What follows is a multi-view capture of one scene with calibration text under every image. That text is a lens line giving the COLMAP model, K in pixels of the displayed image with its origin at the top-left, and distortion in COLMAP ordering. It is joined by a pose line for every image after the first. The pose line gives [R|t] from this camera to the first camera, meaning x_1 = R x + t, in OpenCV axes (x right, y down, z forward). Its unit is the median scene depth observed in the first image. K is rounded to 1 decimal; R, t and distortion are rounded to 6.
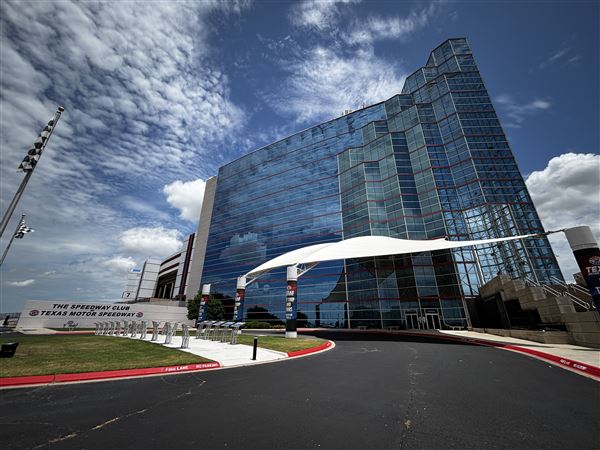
lens RADIAL K [[240.3, 0, 299.8], [0, 240.3, 225.8], [0, 0, 1]] dist [-0.001170, -0.000605]
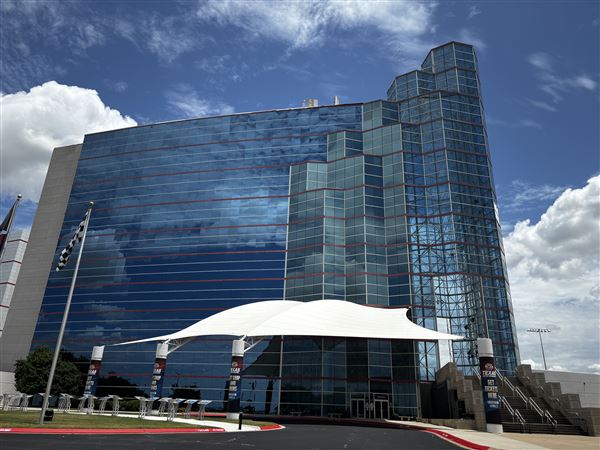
lens RADIAL K [[454.3, 0, 282.7], [0, 454.3, 225.0], [0, 0, 1]] dist [0.027385, 0.003219]
pose [[0.965881, 0.127718, 0.225304, -0.215792], [-0.128130, 0.991674, -0.012853, -0.173255], [-0.225069, -0.016453, 0.974204, -0.462240]]
